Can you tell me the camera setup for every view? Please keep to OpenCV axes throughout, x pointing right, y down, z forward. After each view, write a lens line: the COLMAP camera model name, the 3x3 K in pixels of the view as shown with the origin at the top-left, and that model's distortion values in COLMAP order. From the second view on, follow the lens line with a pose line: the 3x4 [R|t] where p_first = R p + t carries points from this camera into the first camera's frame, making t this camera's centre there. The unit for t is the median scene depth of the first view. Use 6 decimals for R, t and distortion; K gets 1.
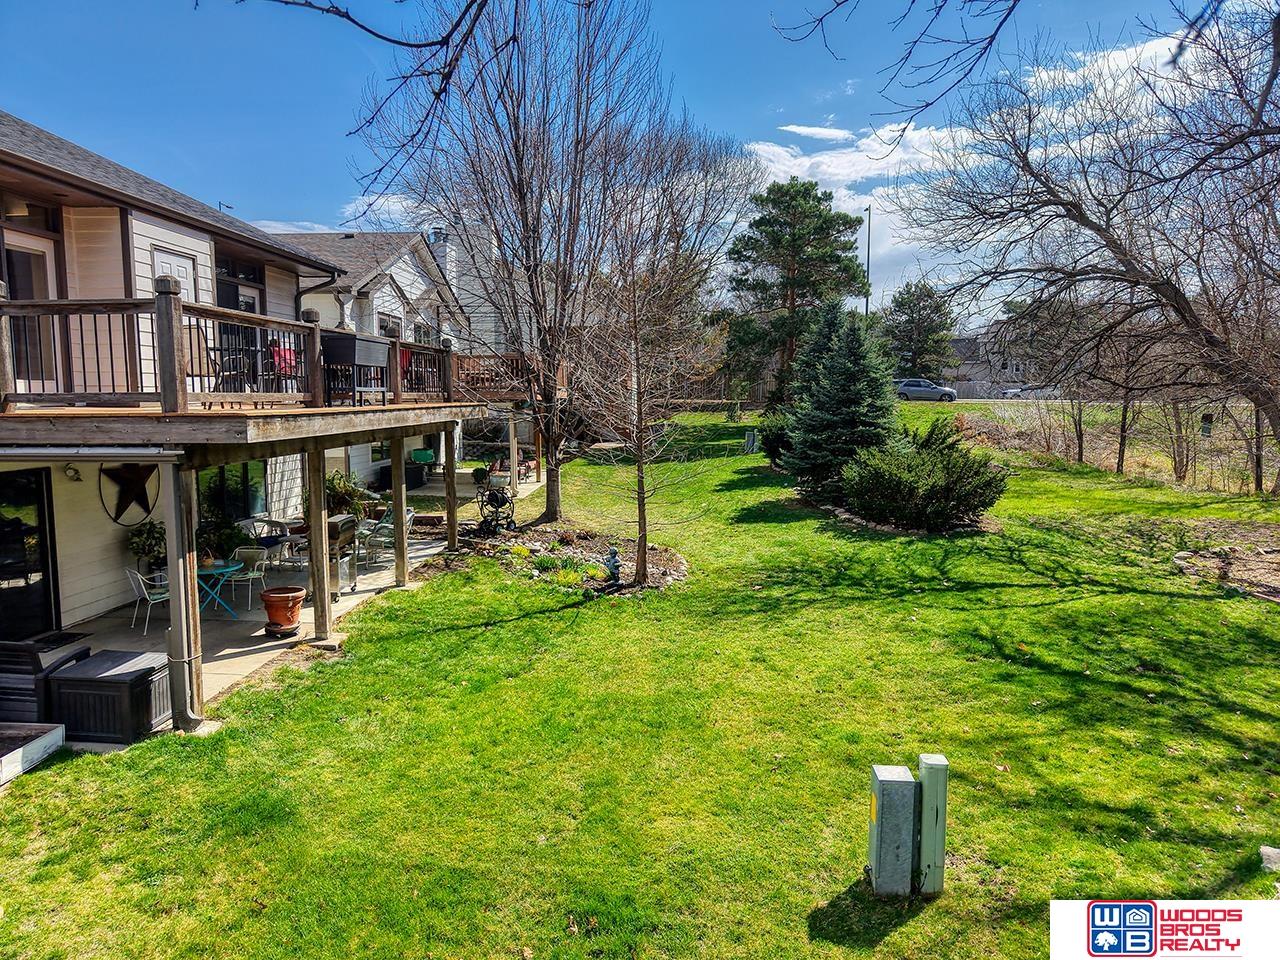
lens RADIAL K [[854.6, 0, 635.1], [0, 854.6, 487.6], [0, 0, 1]] dist [0.010812, -0.013683]
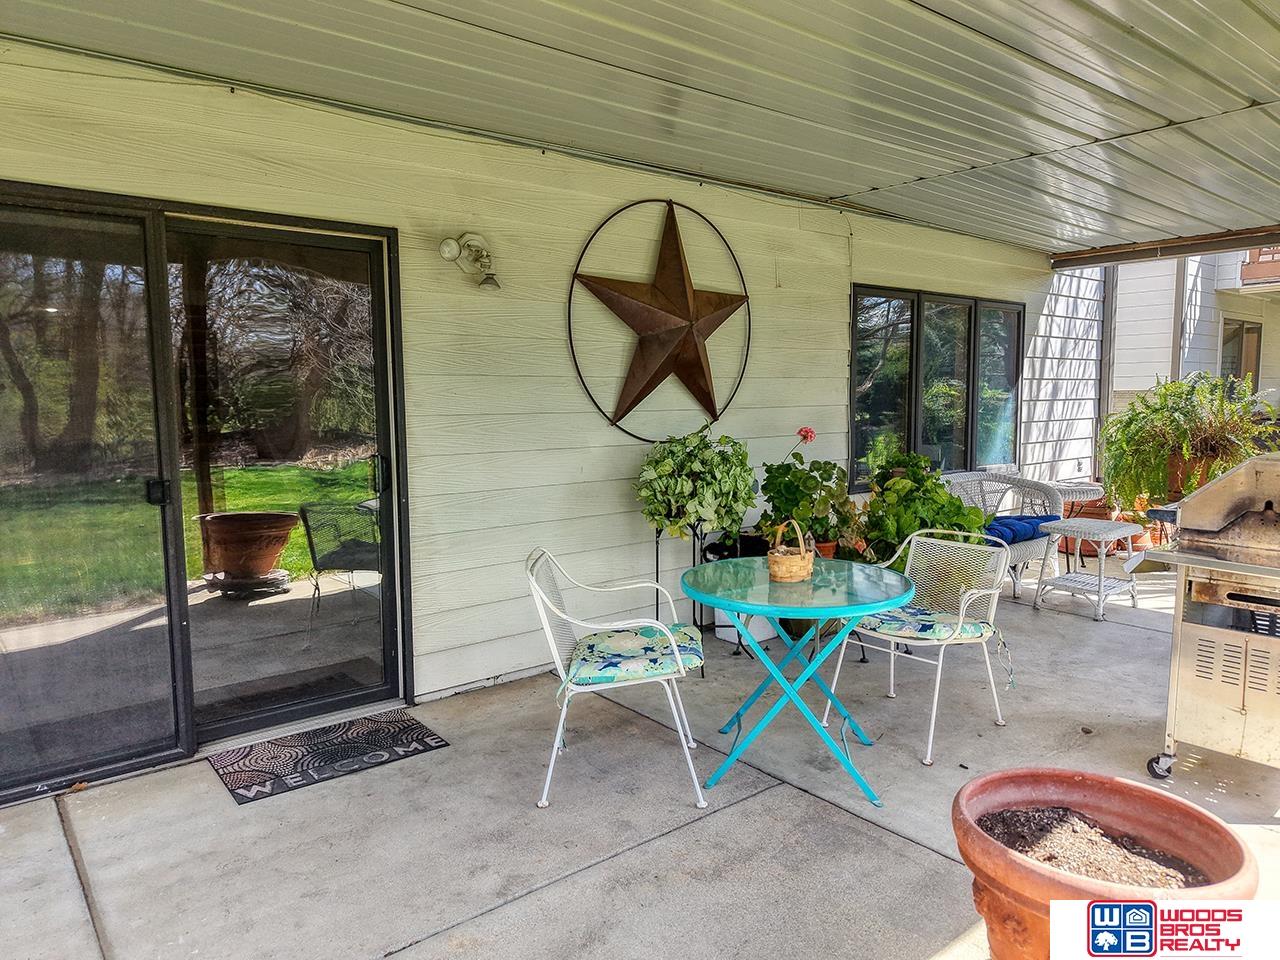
lens RADIAL K [[854.6, 0, 642.4], [0, 854.6, 481.7], [0, 0, 1]] dist [0.010812, -0.013683]
pose [[0.685148, 0.069647, -0.725067, -0.326020], [-0.071566, 0.997039, 0.028146, 0.053557], [0.724880, 0.032606, 0.688103, 0.754346]]
